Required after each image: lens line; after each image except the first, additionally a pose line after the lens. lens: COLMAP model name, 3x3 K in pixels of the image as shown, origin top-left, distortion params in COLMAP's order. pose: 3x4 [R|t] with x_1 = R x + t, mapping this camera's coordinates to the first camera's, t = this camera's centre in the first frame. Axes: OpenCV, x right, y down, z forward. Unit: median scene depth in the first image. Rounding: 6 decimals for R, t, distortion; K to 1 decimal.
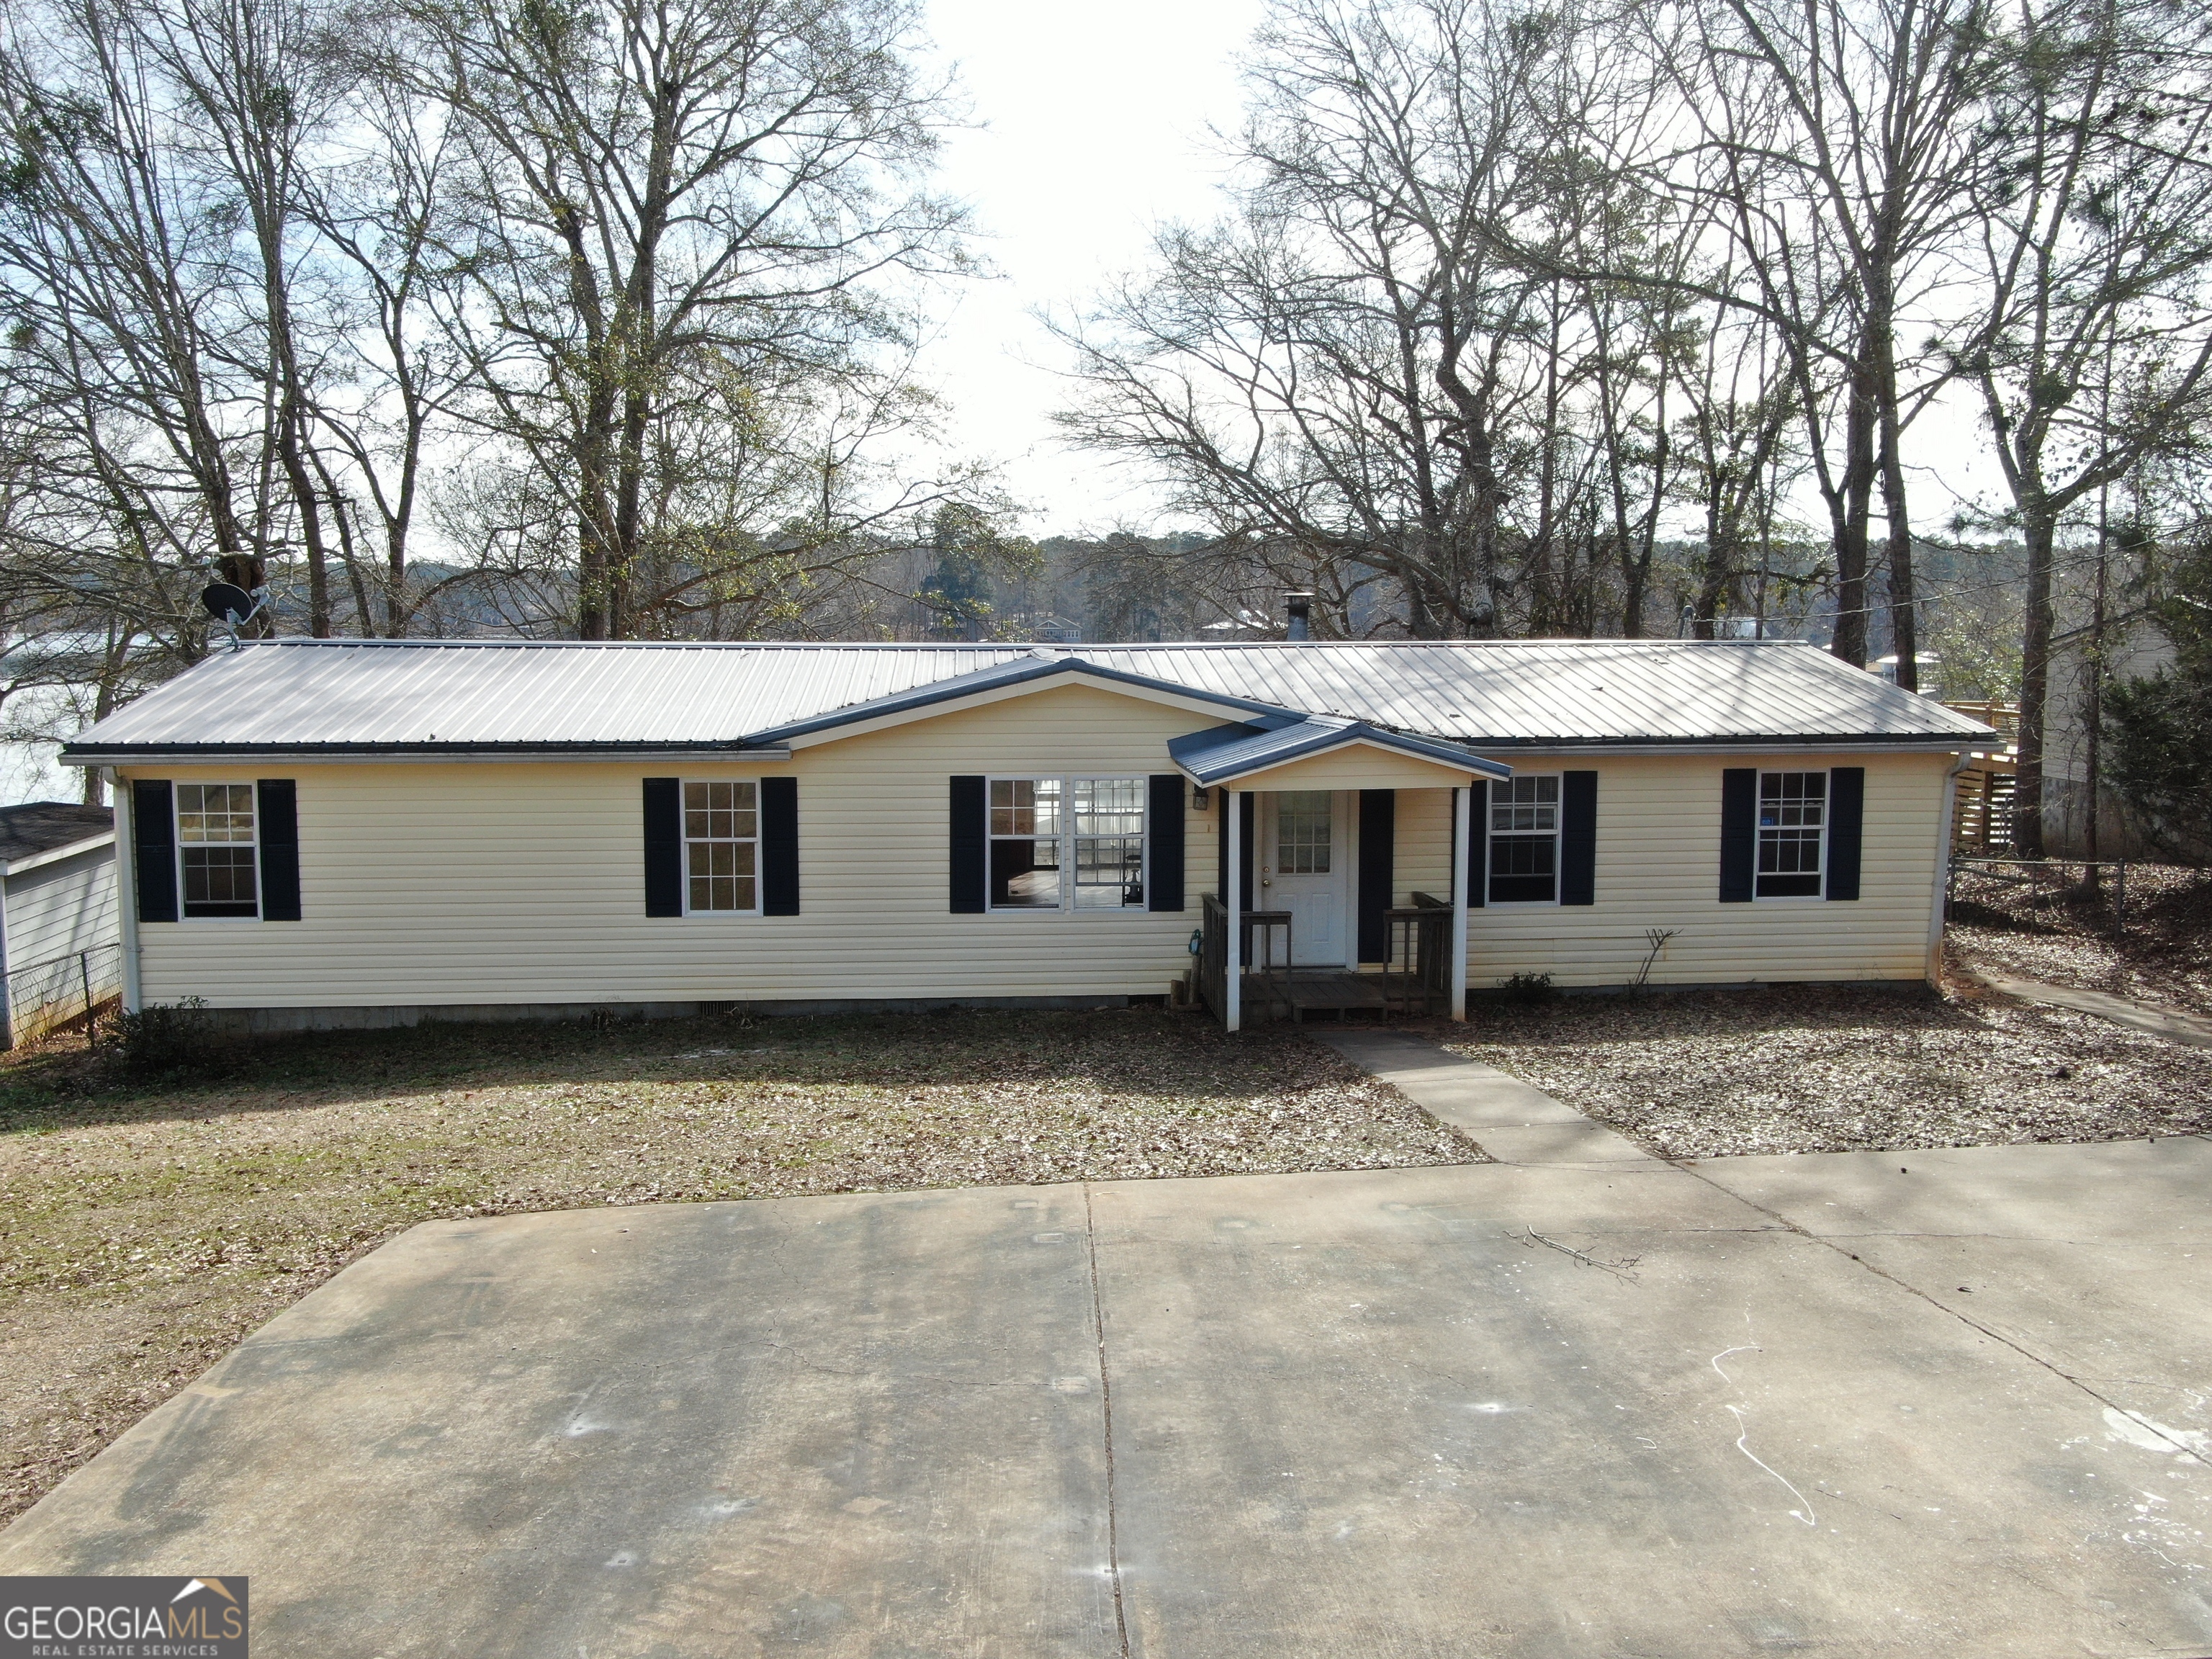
lens RADIAL K [[1989.2, 0, 1108.9], [0, 1989.2, 829.8], [0, 0, 1]] dist [0.012152, 0.002298]
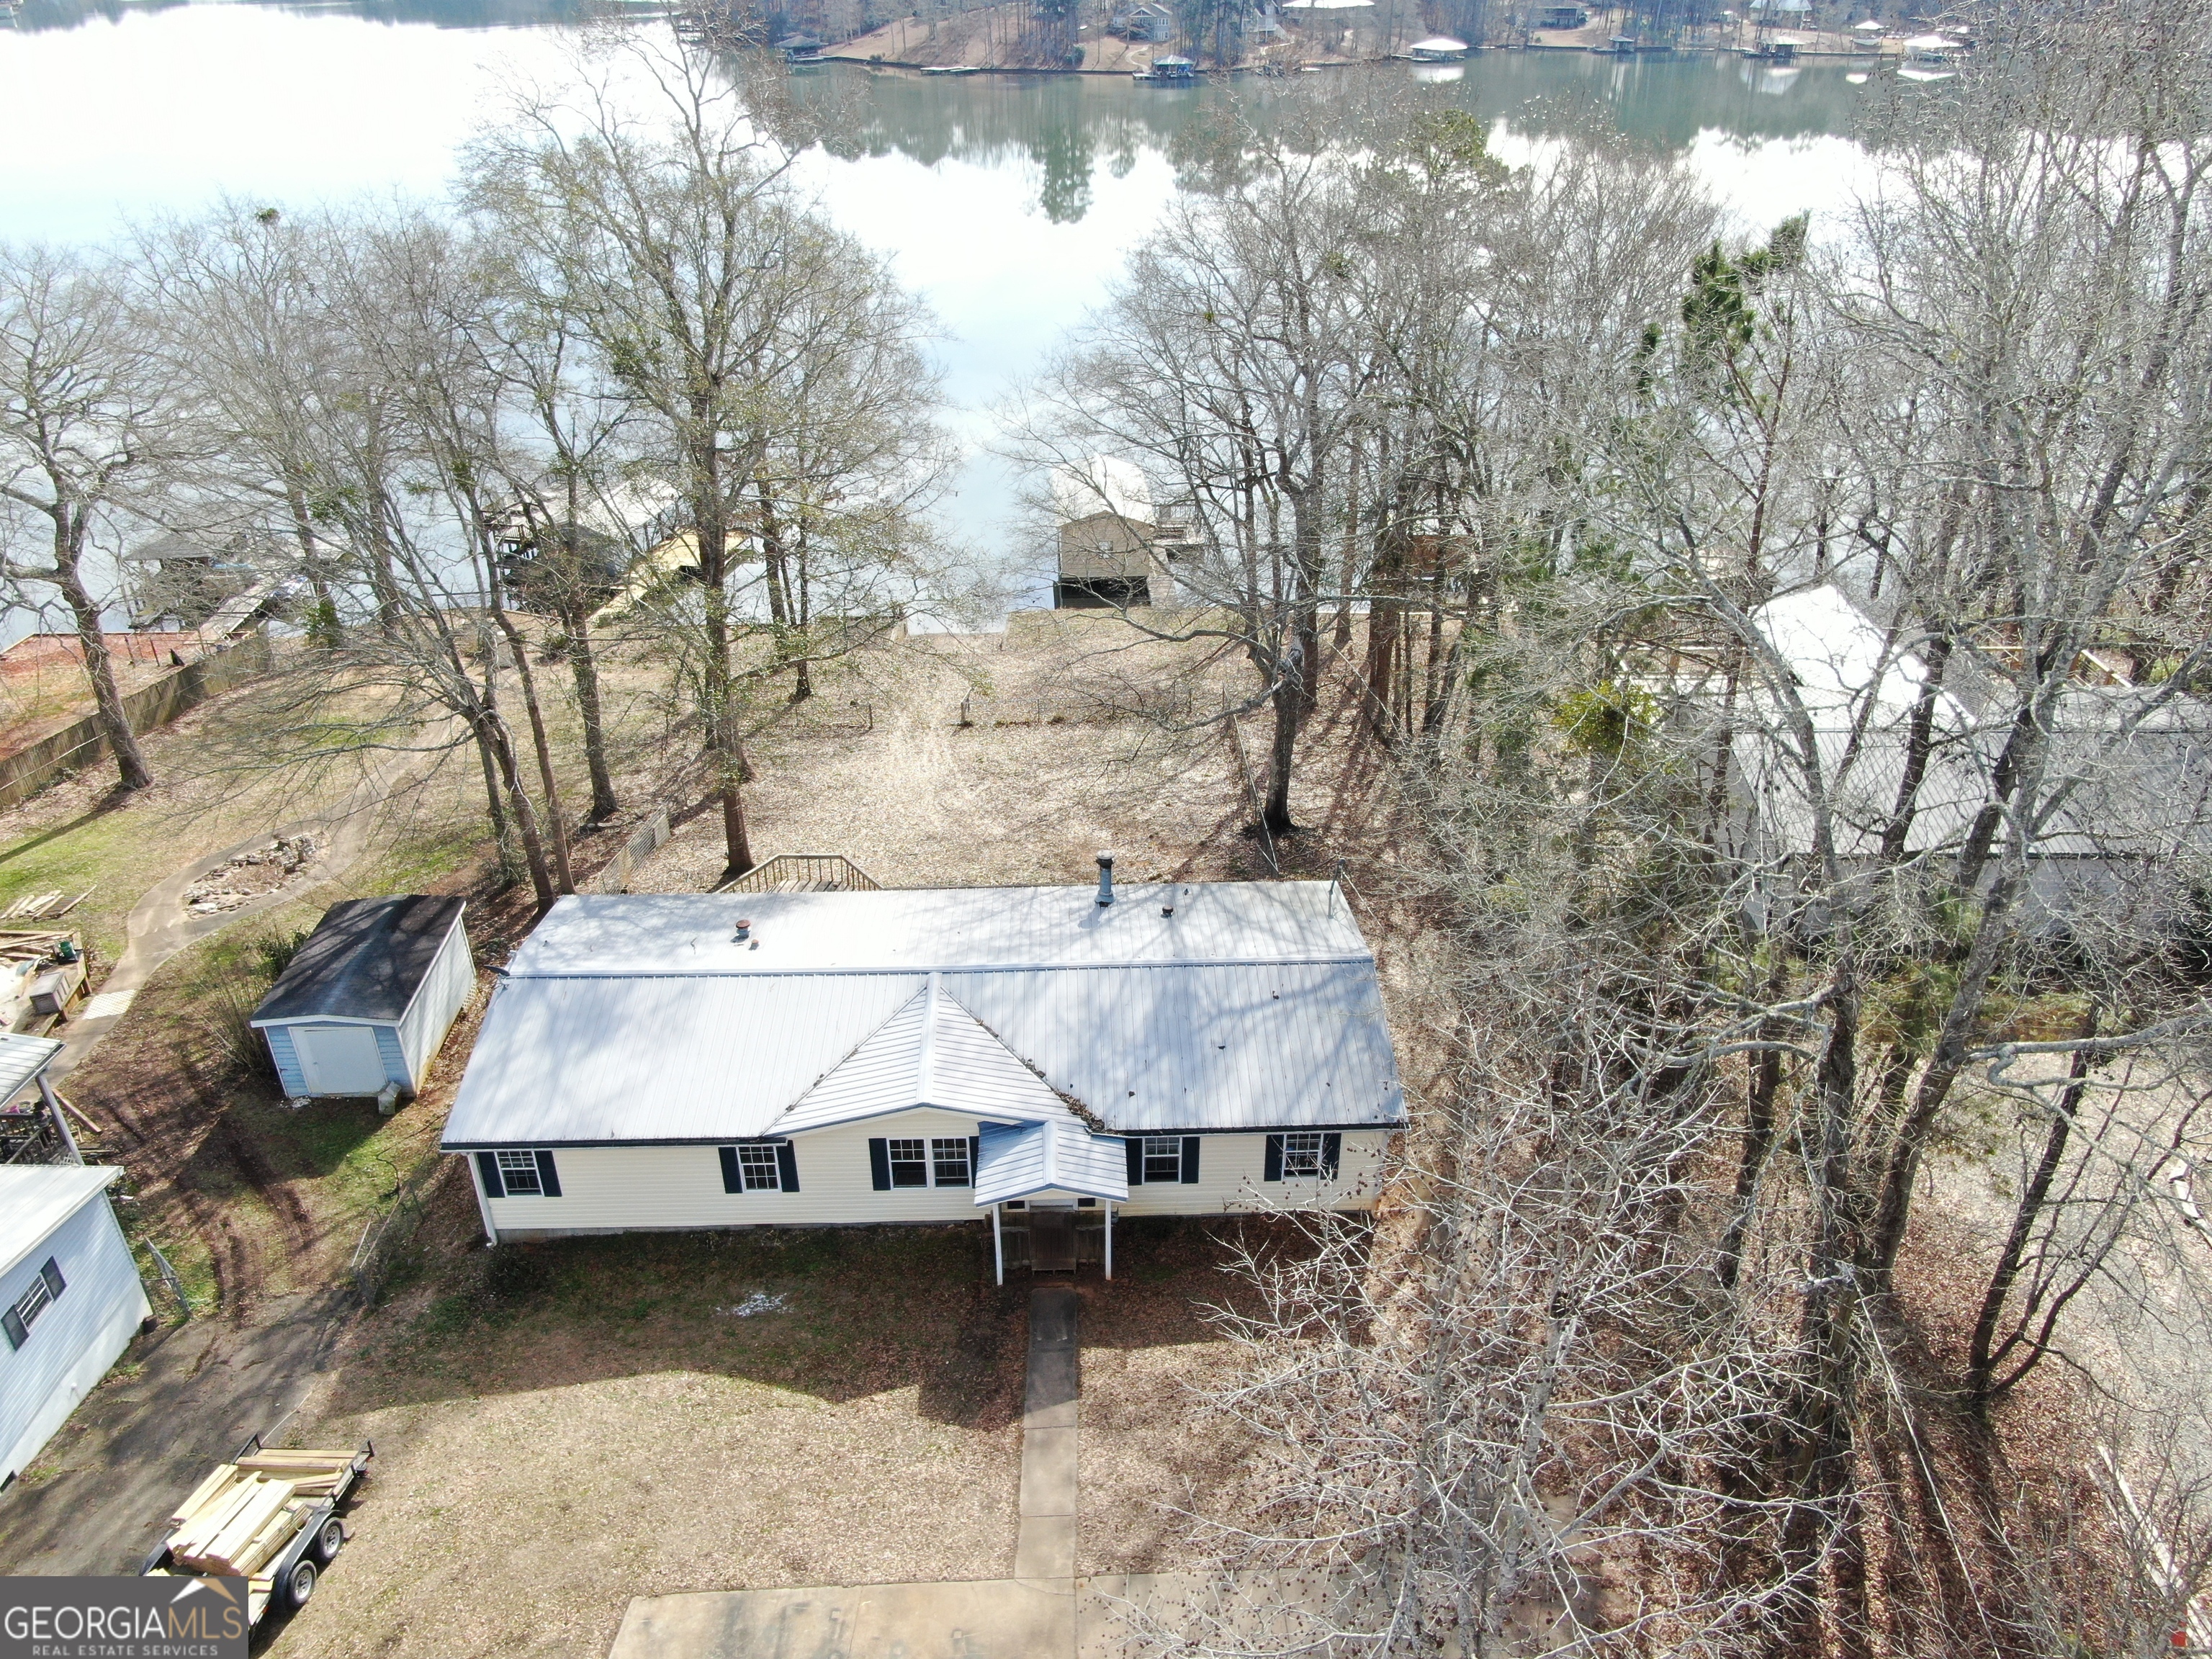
lens RADIAL K [[1659.7, 0, 1106.2], [0, 1659.7, 830.9], [0, 0, 1]] dist [0.004559, -0.001899]
pose [[0.997932, 0.028886, -0.057415, 0.245631], [-0.002974, 0.913106, 0.407711, -0.991055], [0.064203, -0.406698, 0.911304, -0.381039]]
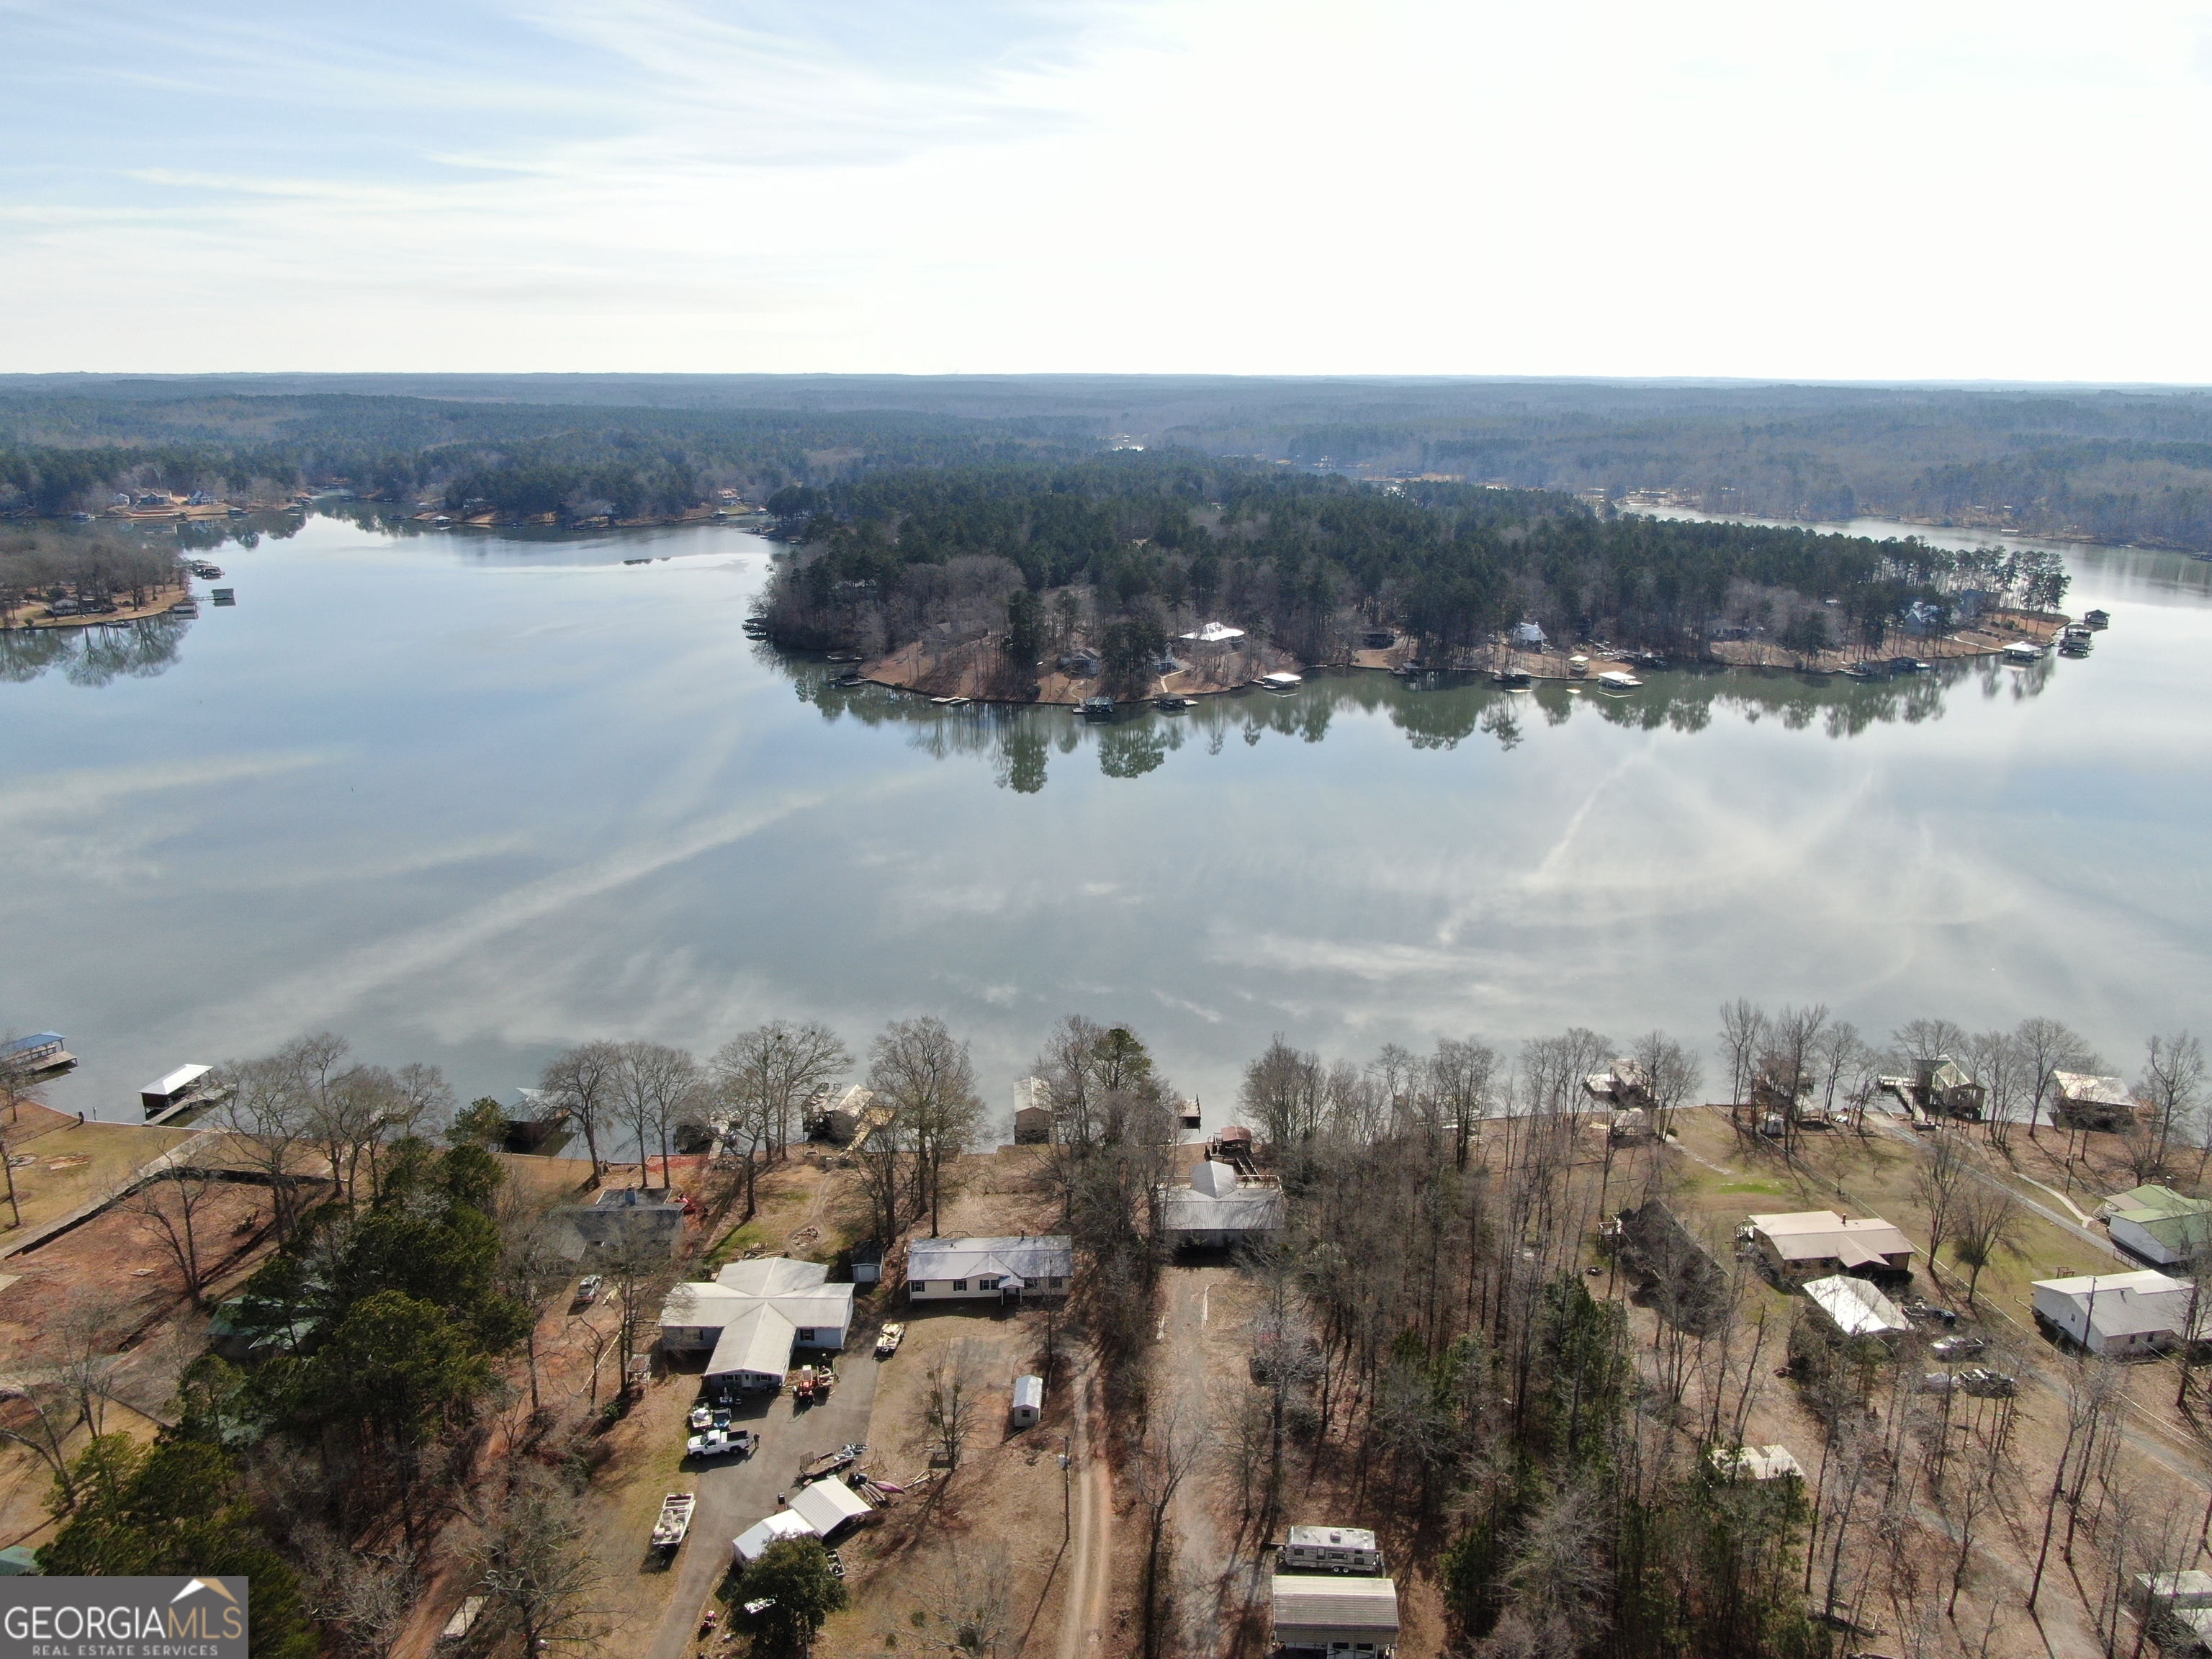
lens RADIAL K [[1659.7, 0, 1111.2], [0, 1659.7, 828.1], [0, 0, 1]] dist [0.004559, -0.001899]
pose [[0.999132, 0.015441, -0.038686, 1.017923], [-0.008139, 0.983219, 0.182246, -4.368325], [0.040851, -0.181773, 0.982492, -7.963996]]
